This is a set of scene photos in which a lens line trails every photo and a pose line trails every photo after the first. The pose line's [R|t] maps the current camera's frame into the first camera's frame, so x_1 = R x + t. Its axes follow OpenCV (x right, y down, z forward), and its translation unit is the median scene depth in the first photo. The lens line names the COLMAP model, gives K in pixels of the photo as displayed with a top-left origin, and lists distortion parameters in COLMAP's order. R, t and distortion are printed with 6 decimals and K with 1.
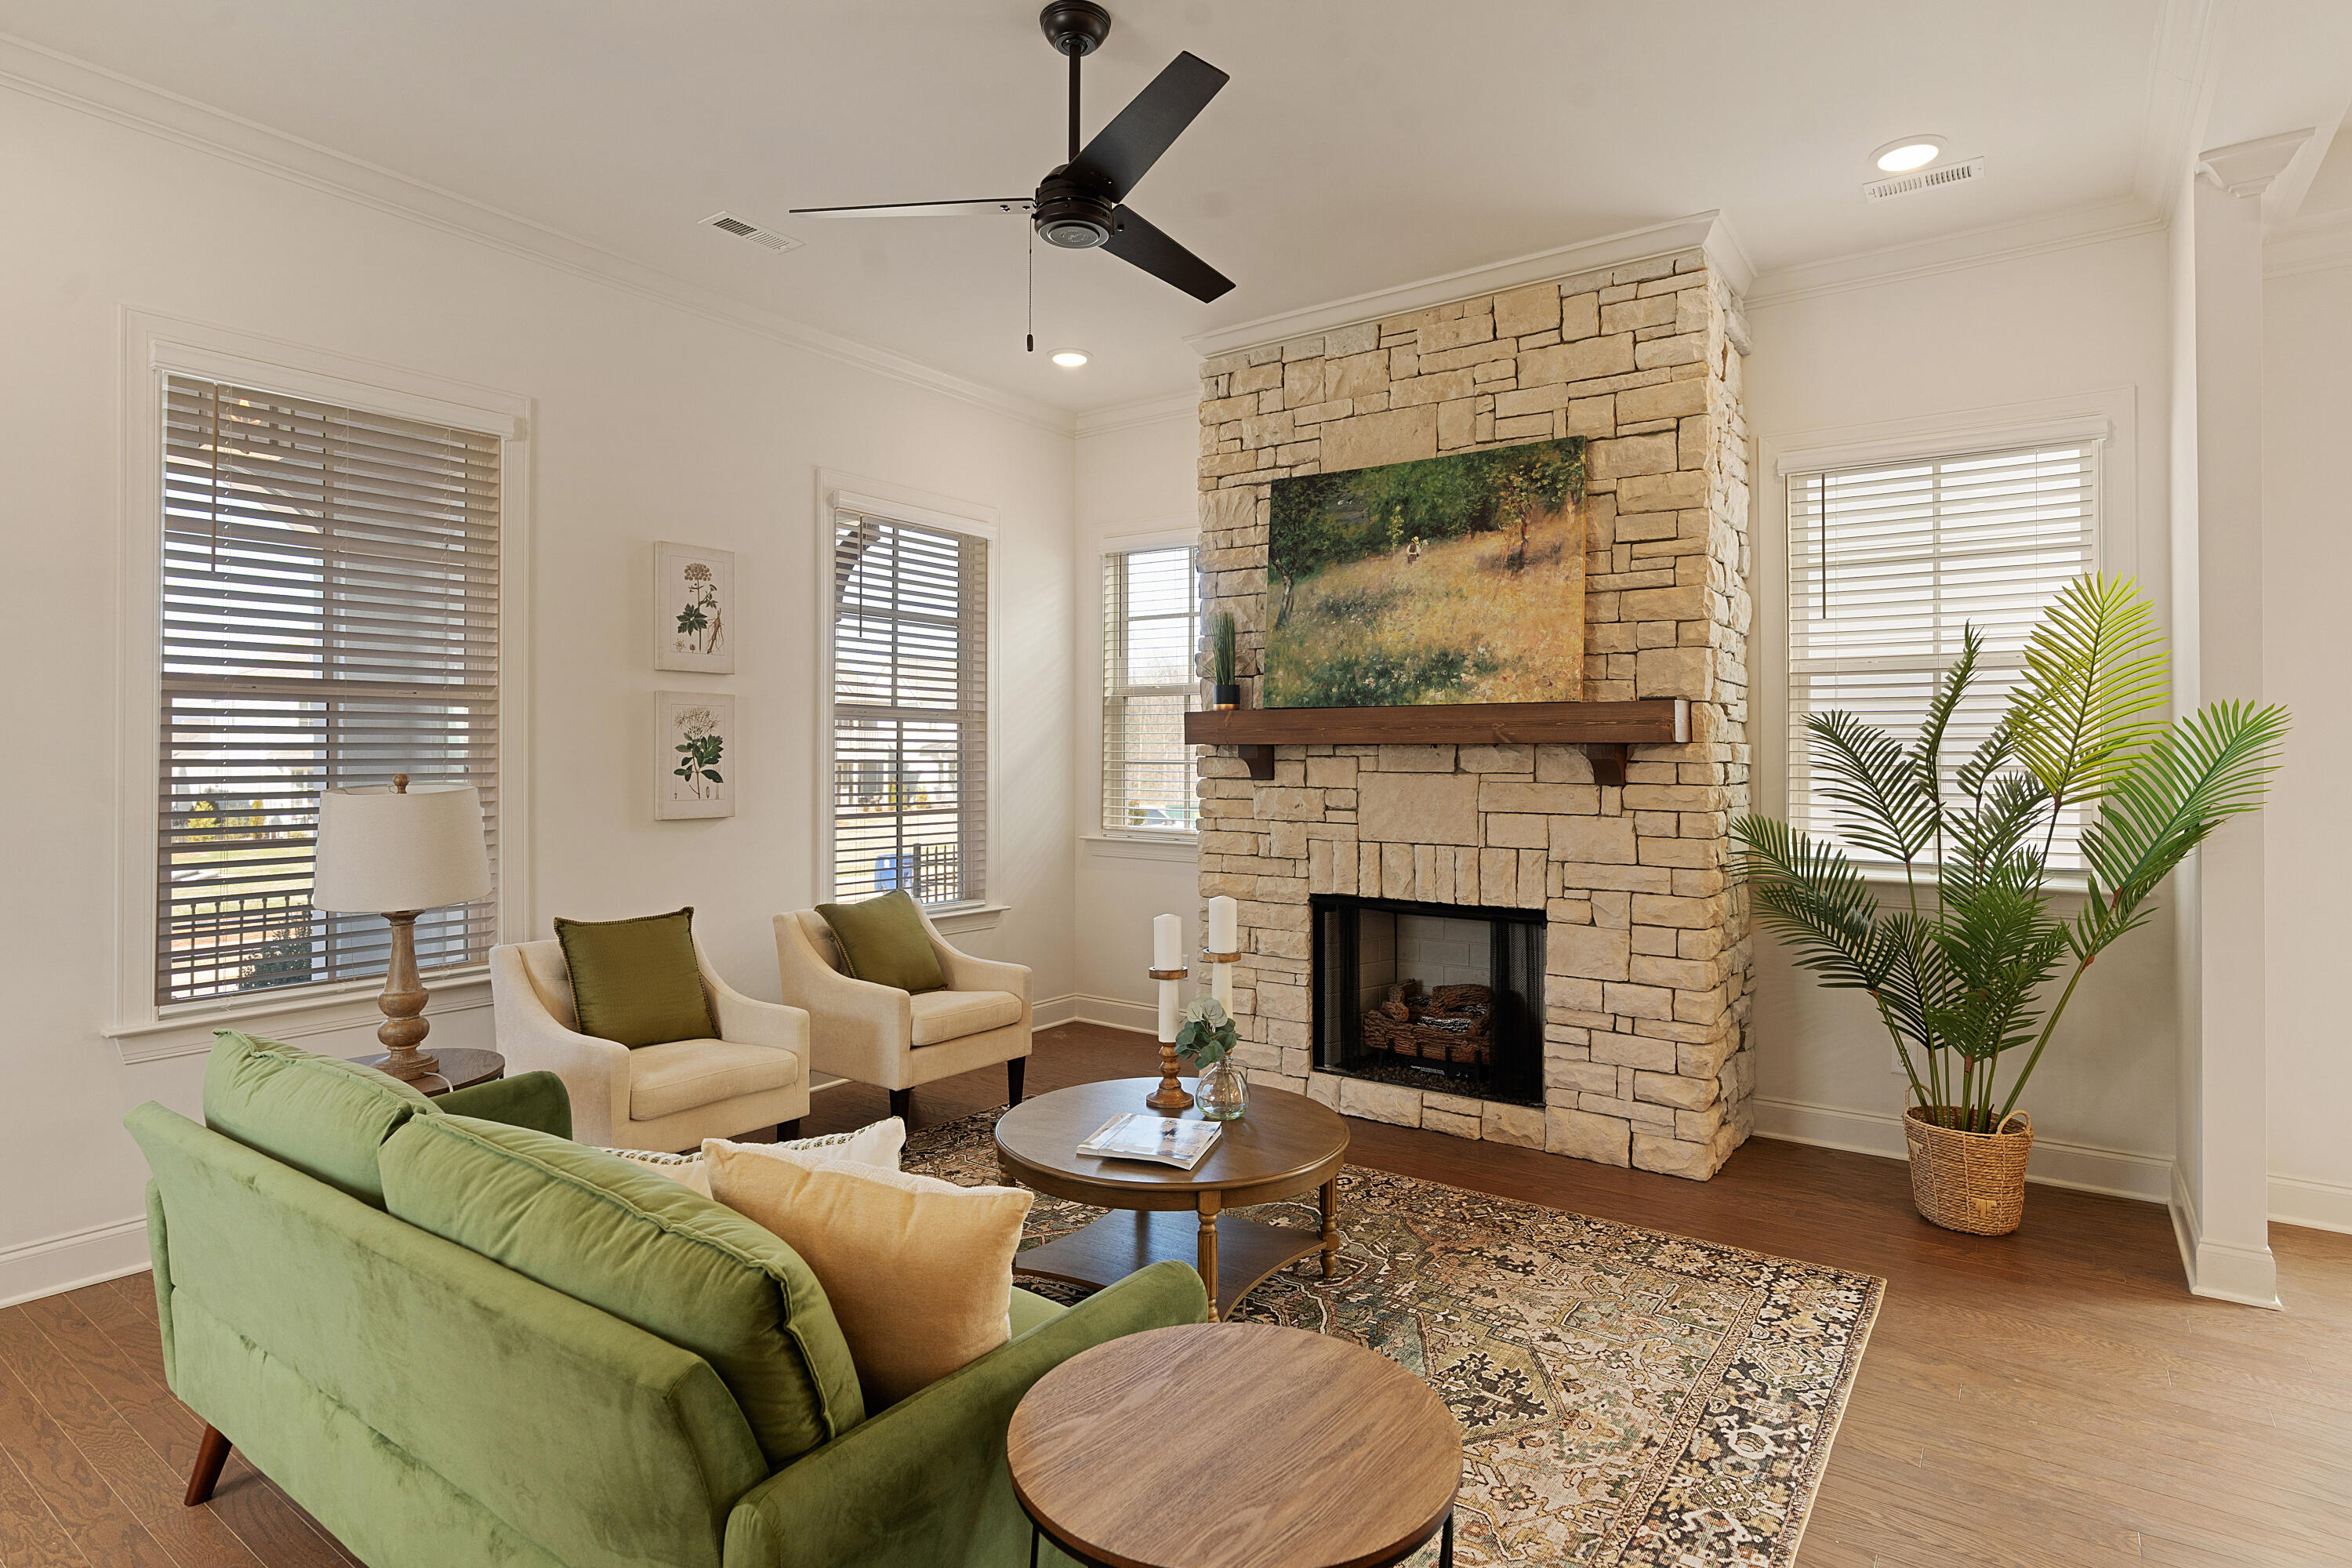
lens RADIAL K [[1225.3, 0, 1129.2], [0, 1225.3, 740.6], [0, 0, 1]] dist [-0.003080, 0.000640]
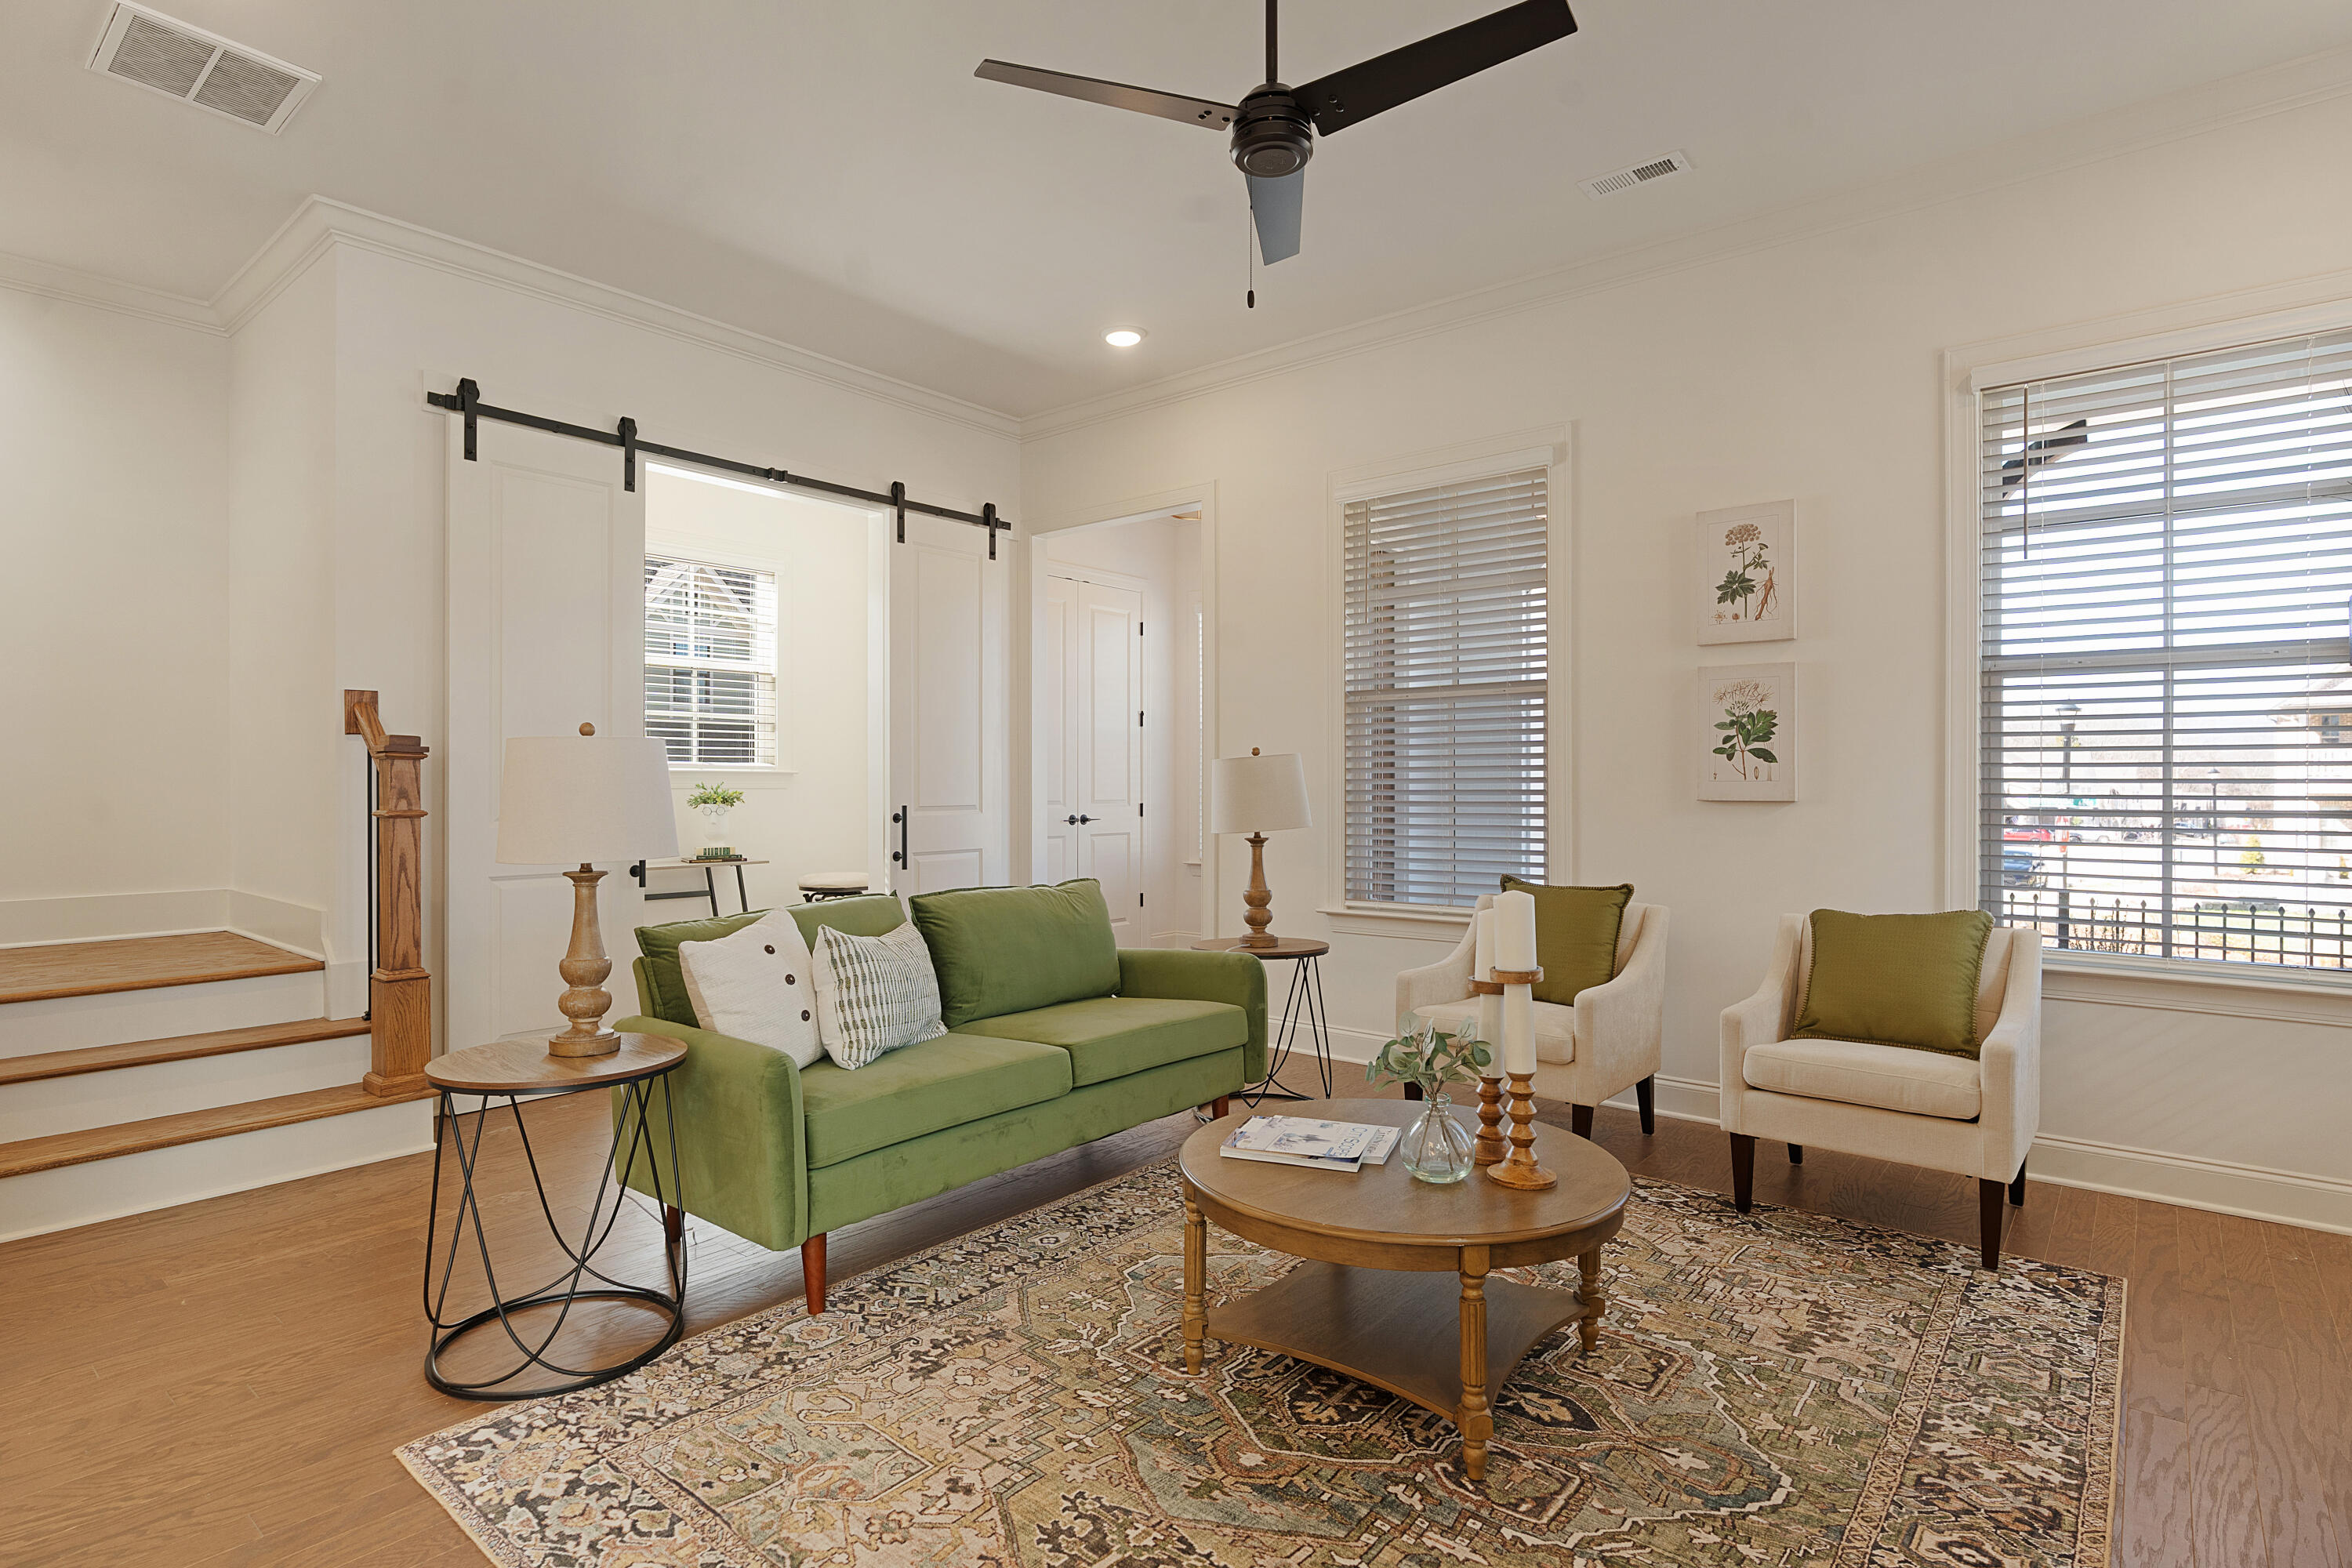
lens RADIAL K [[1196.0, 0, 1176.0], [0, 1196.0, 784.0], [0, 0, 1]] dist [-0.017911, 0.032155]
pose [[-0.042047, 0.001961, -0.999114, 0.574715], [0.011319, 0.999935, 0.001486, 0.045472], [0.999052, -0.011247, -0.042067, 0.621443]]
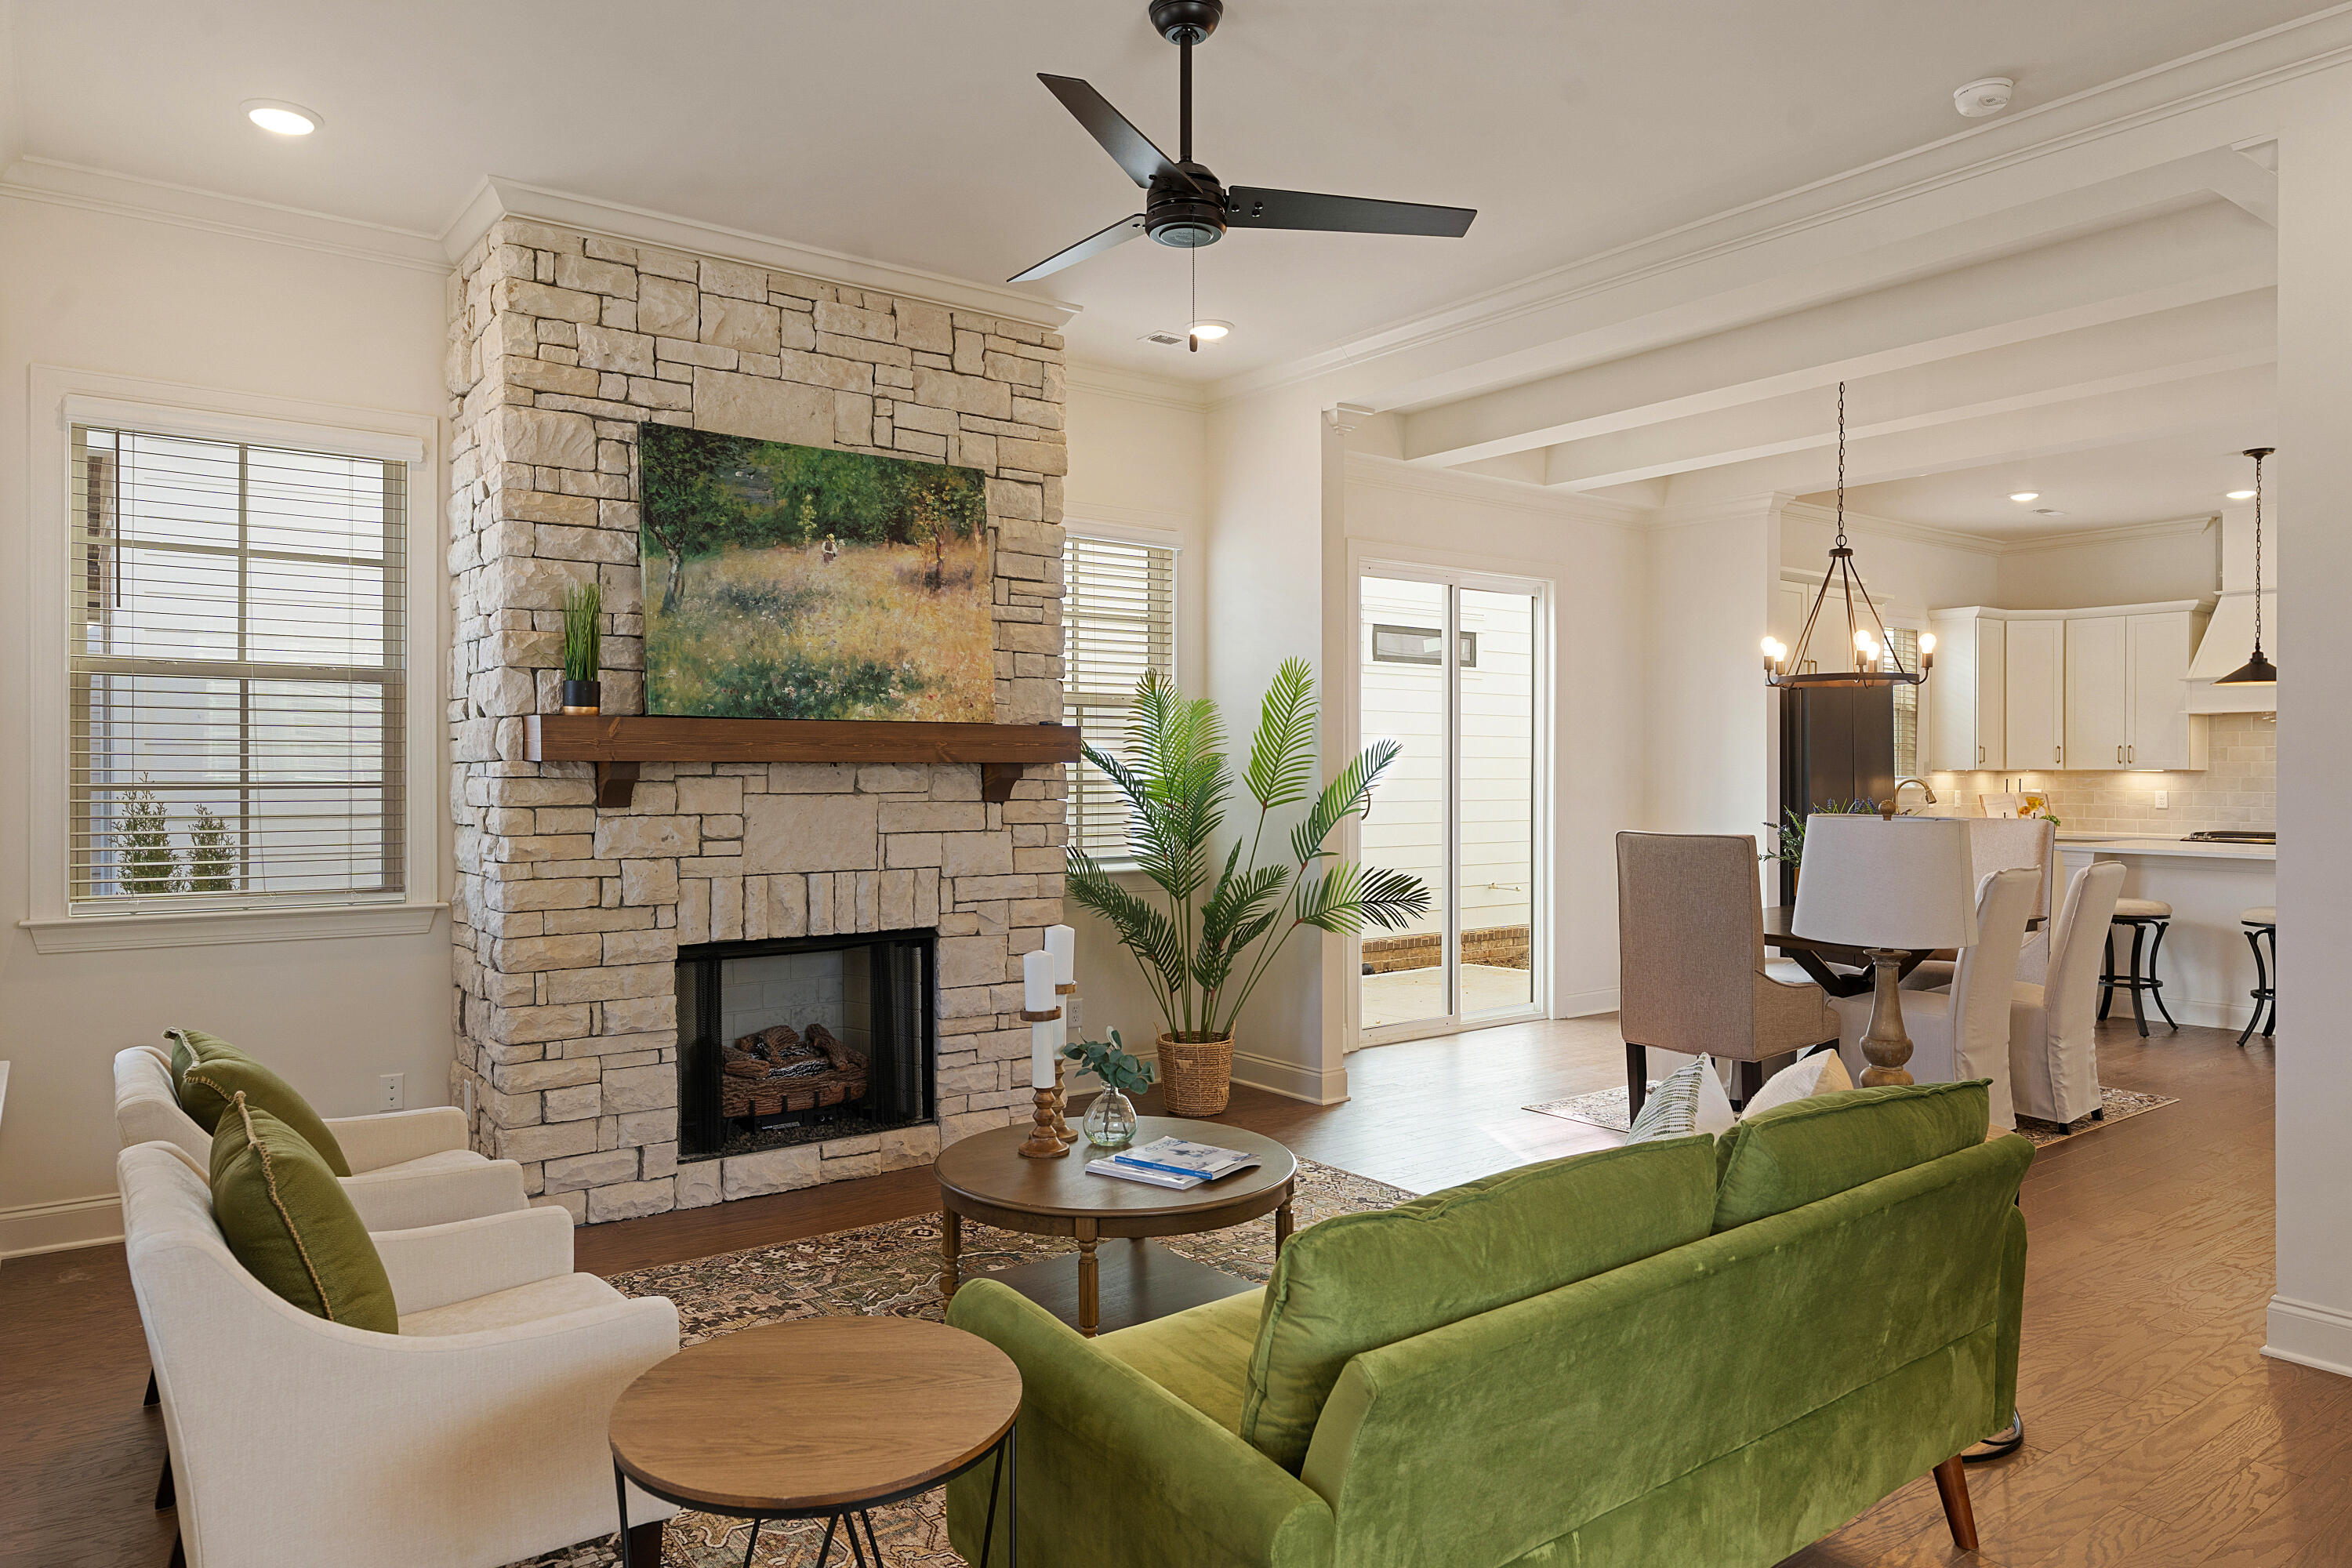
lens RADIAL K [[1524.0, 0, 1166.0], [0, 1524.0, 777.2], [0, 0, 1]] dist [-0.004997, -0.000573]
pose [[0.288102, -0.006587, 0.957577, -0.771576], [-0.010997, 0.999888, 0.010187, -0.000416], [-0.957537, -0.013466, 0.287997, 0.432145]]
